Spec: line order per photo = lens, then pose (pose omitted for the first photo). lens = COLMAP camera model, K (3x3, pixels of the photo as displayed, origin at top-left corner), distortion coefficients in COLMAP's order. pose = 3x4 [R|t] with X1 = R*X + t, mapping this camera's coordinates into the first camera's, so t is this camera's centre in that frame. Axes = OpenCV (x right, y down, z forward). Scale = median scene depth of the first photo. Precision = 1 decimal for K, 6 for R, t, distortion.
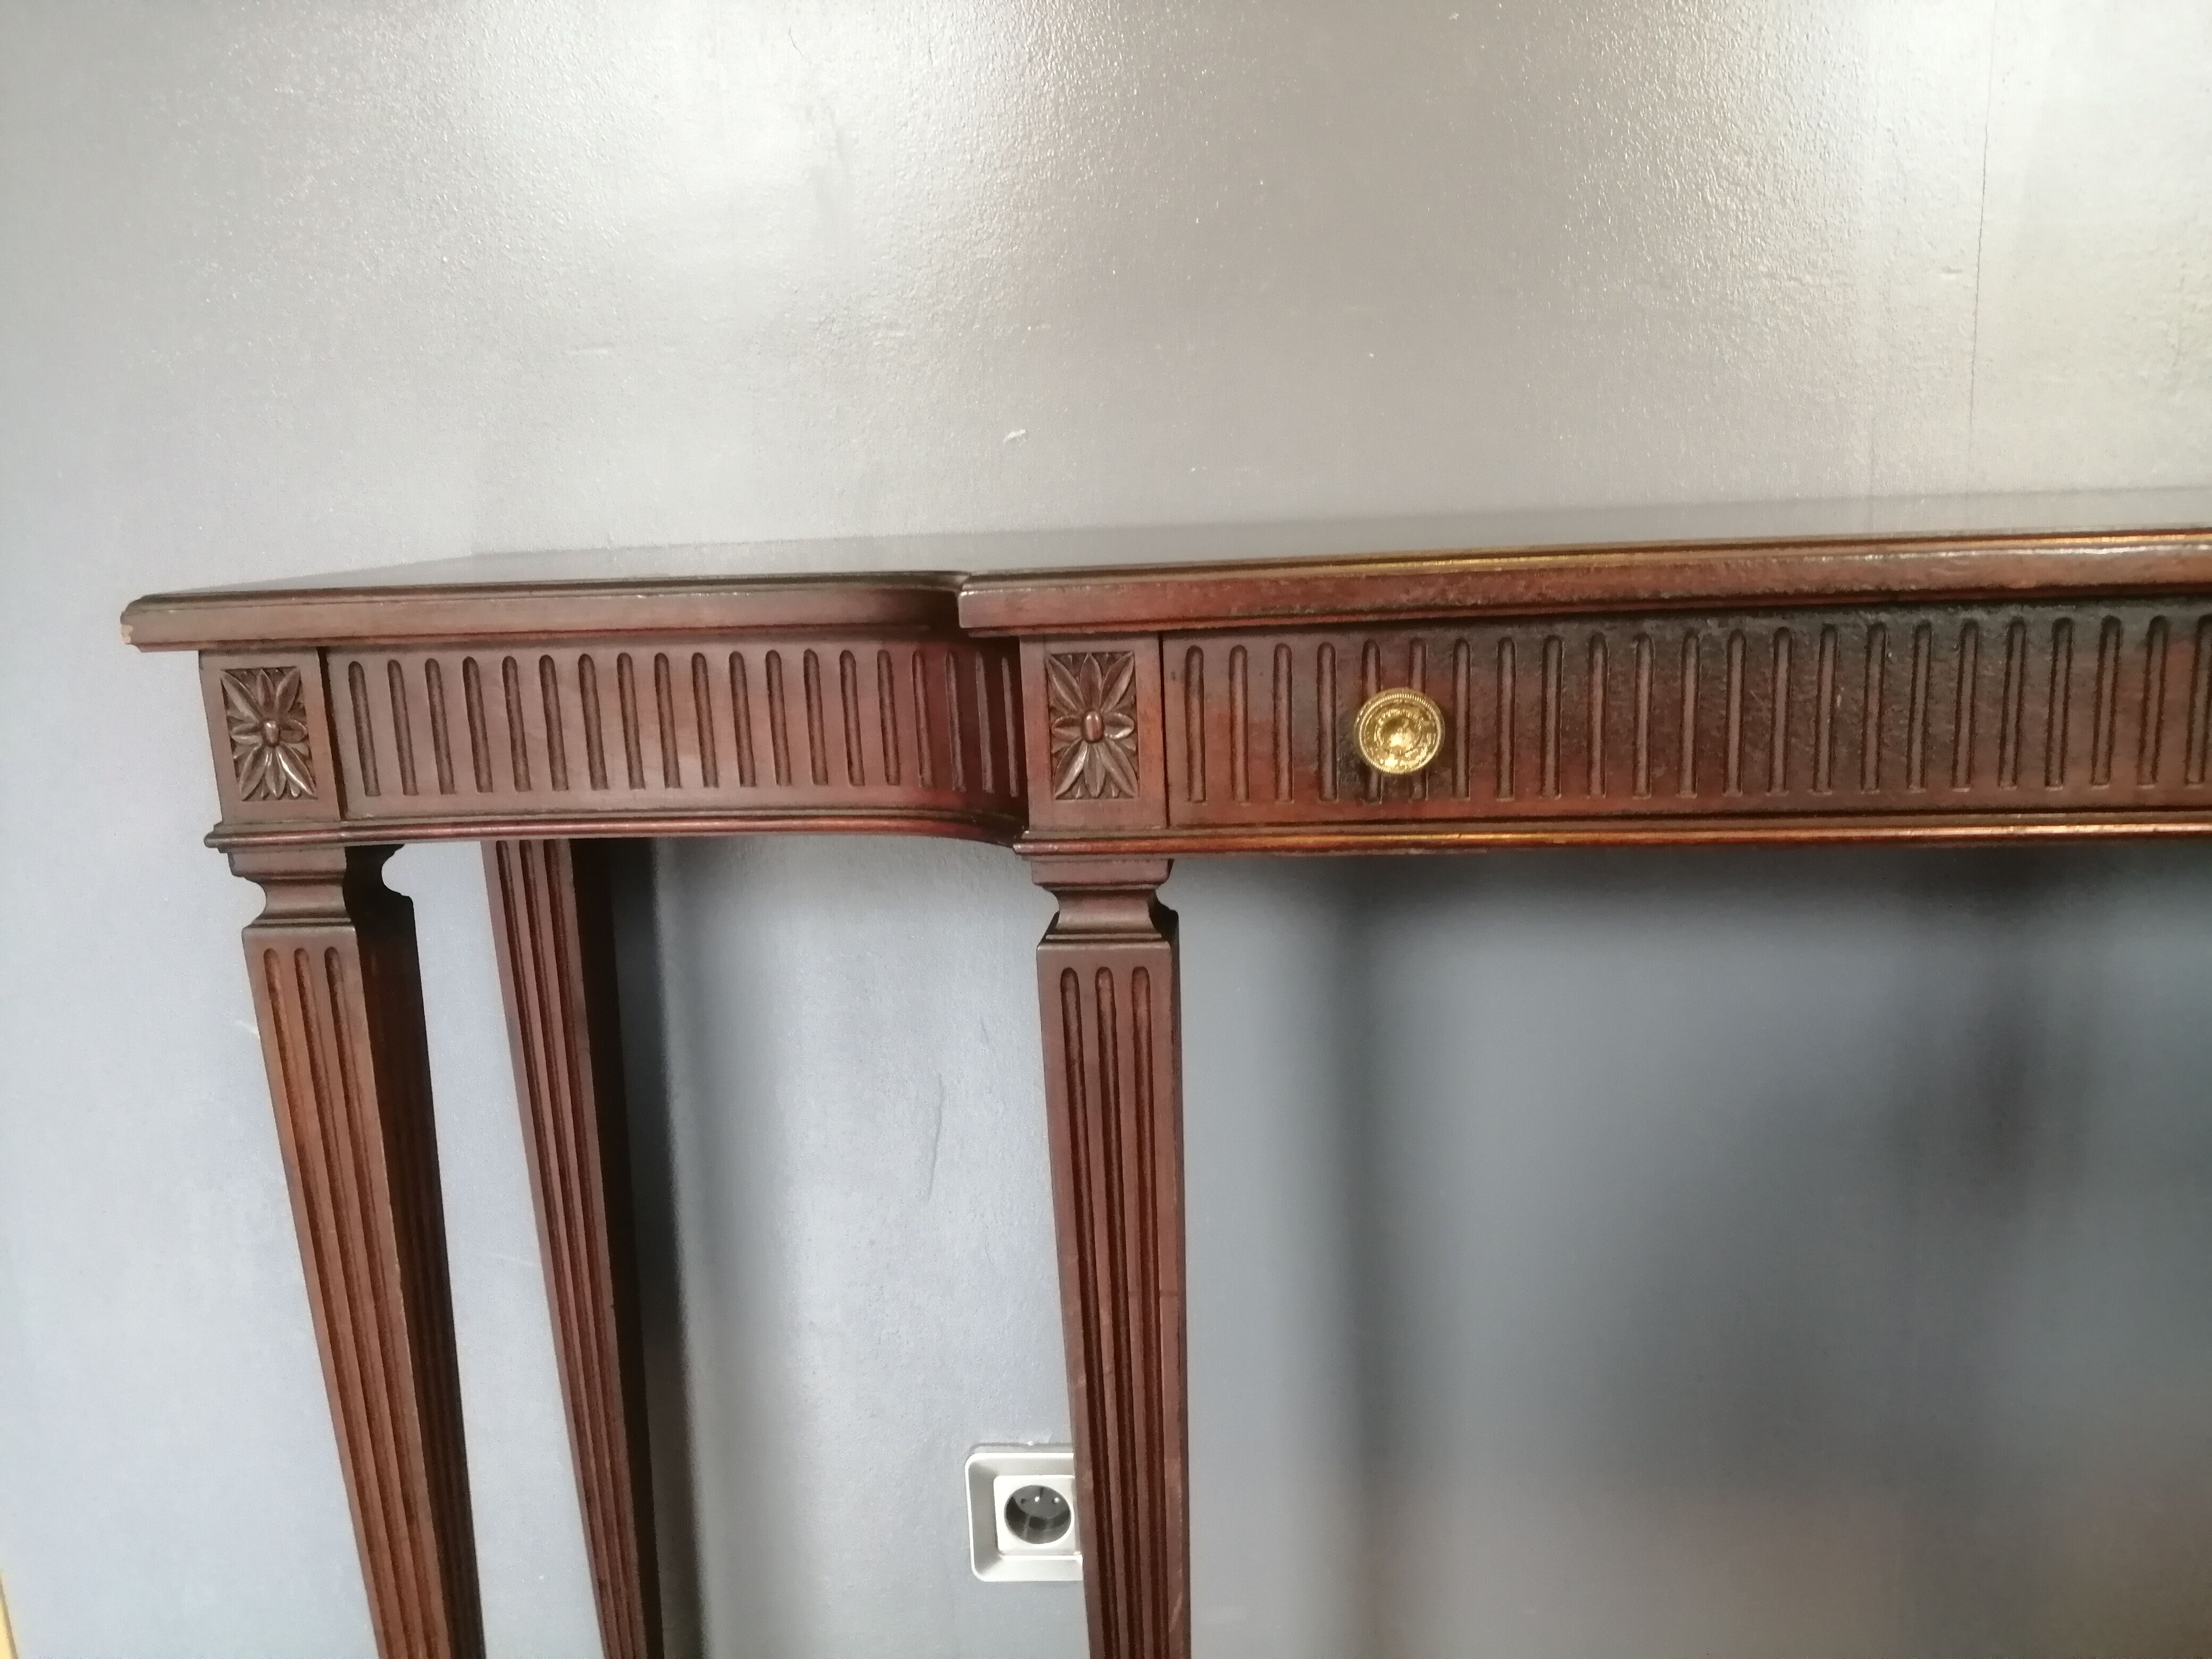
lens RADIAL K [[1657.1, 0, 1106.0], [0, 1657.1, 829.5], [0, 0, 1]] dist [0.073750, -0.136036]
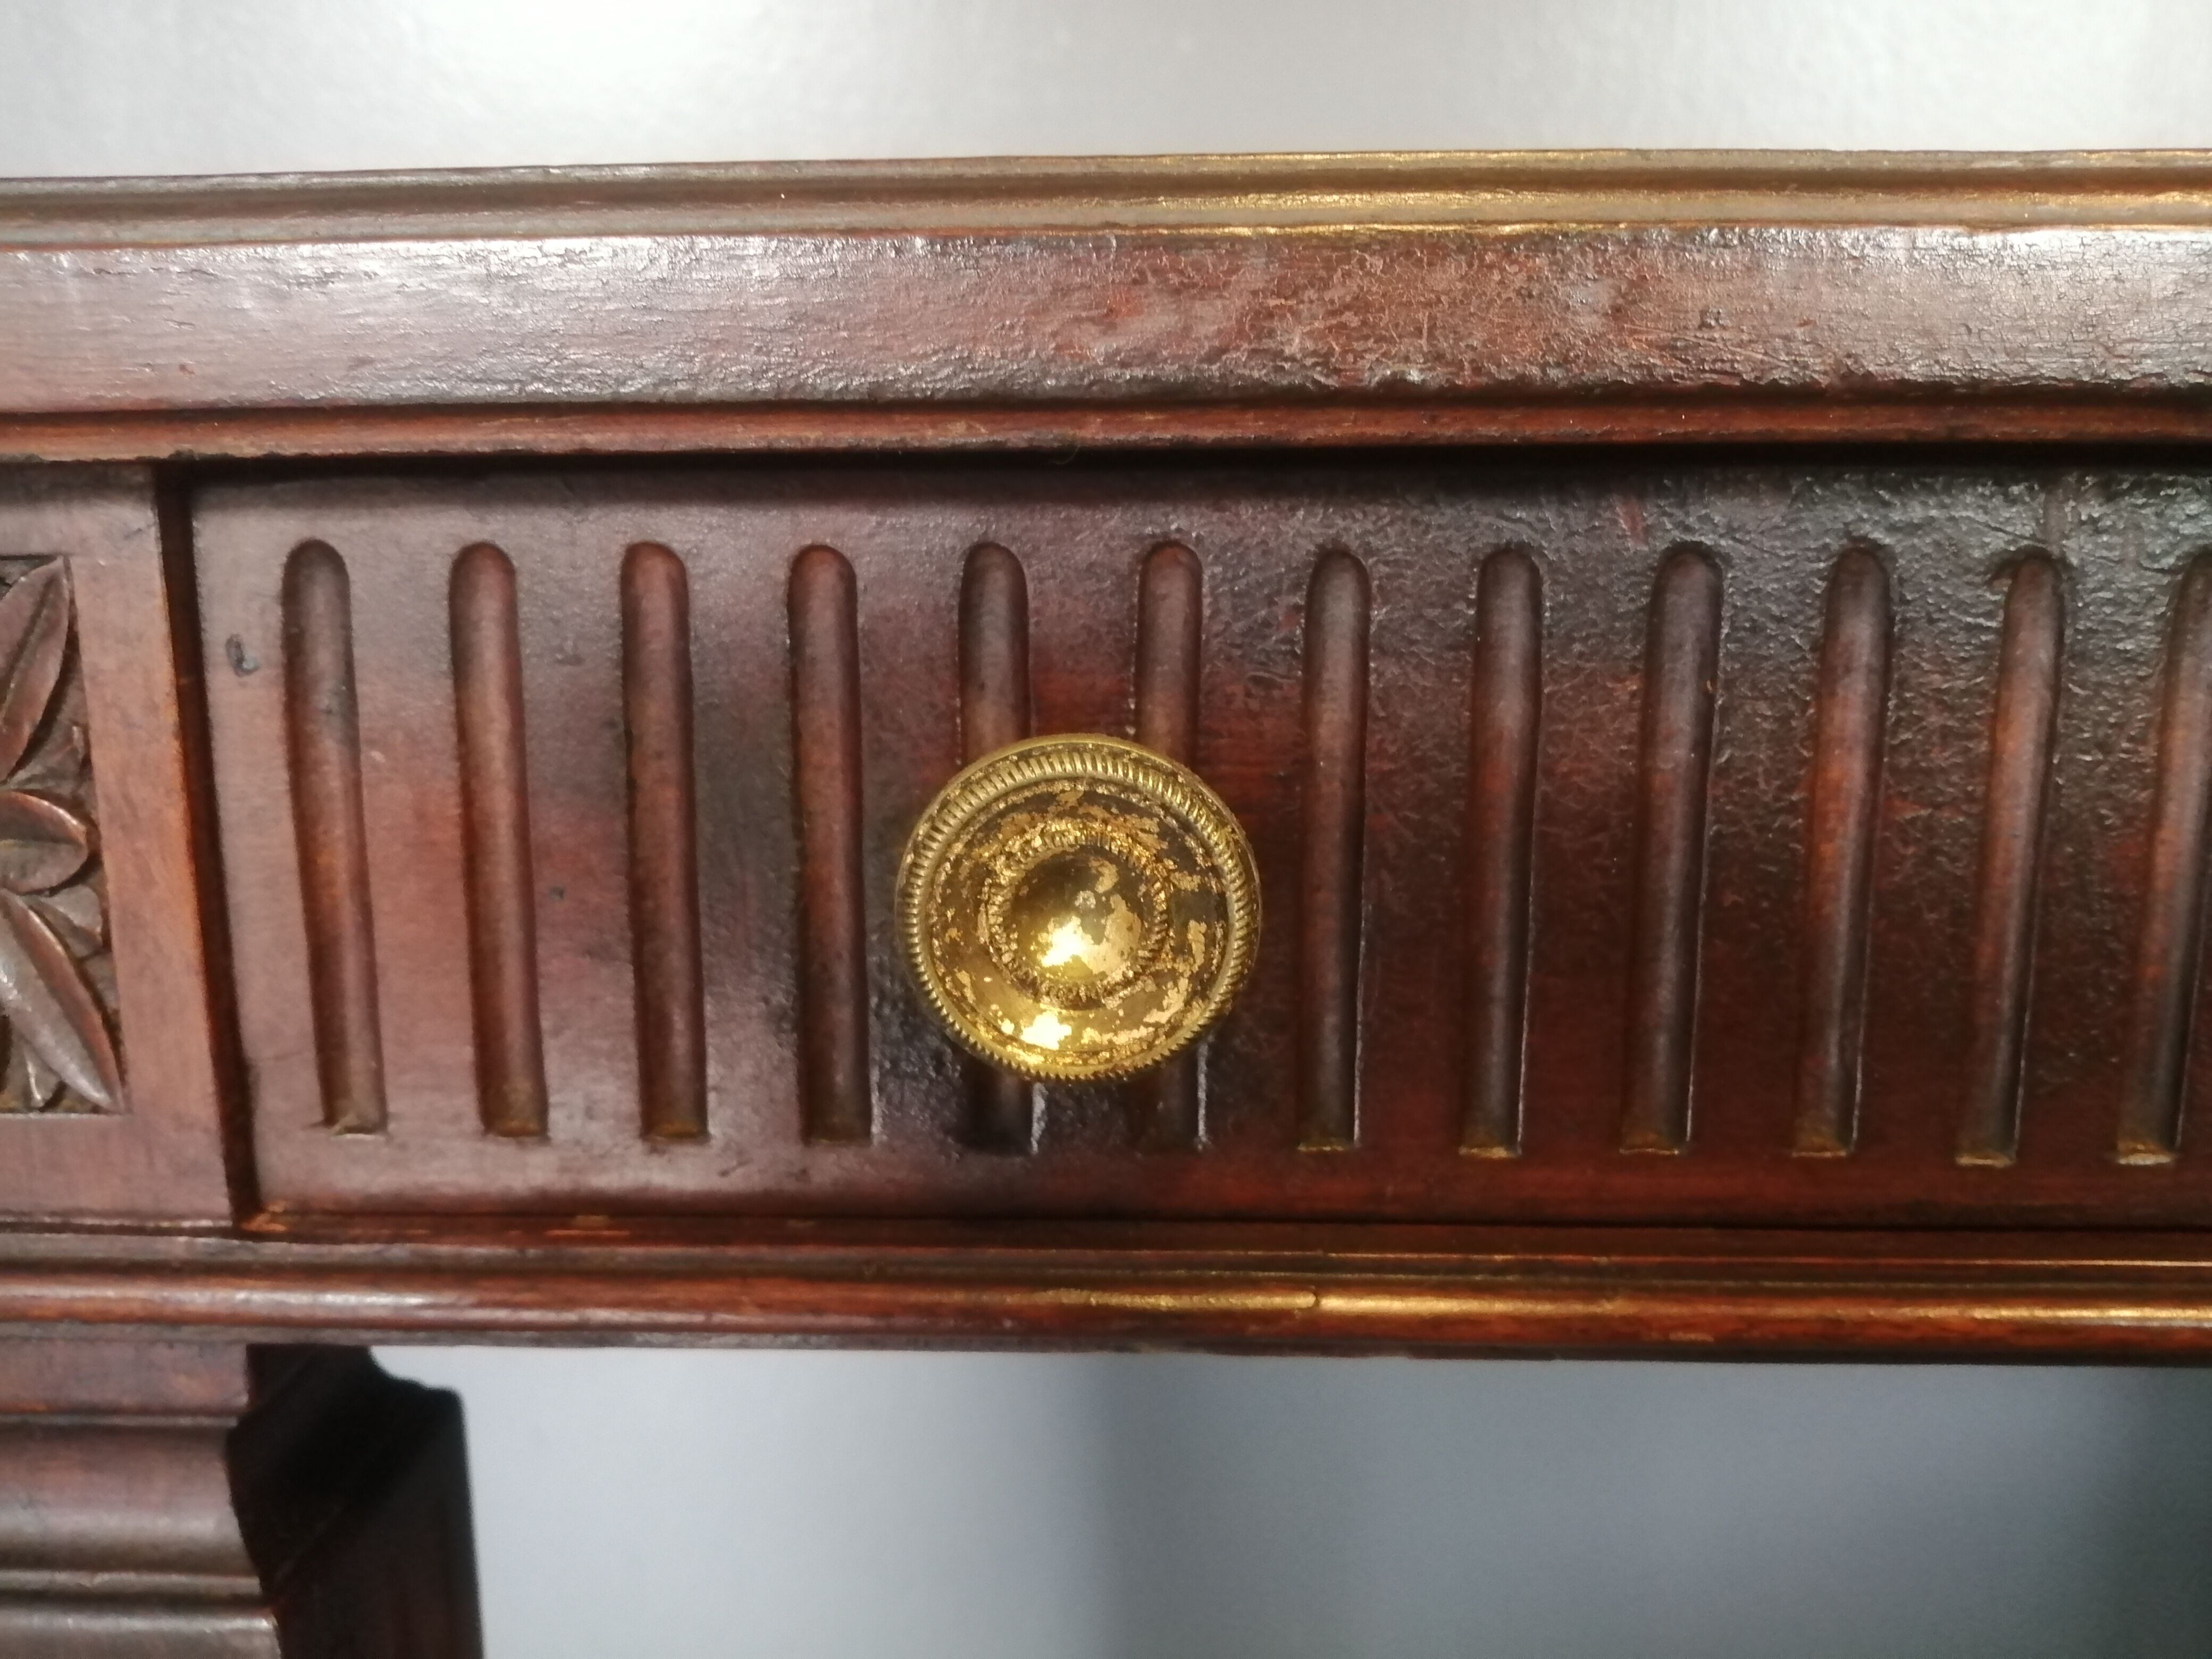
lens RADIAL K [[1690.4, 0, 1106.0], [0, 1690.4, 829.5], [0, 0, 1]] dist [-0.009297, 0.008984]
pose [[0.997799, 0.025300, 0.061303, 0.148910], [-0.024699, 0.999639, -0.010537, -0.061580], [-0.061547, 0.008999, 0.998064, 0.678209]]
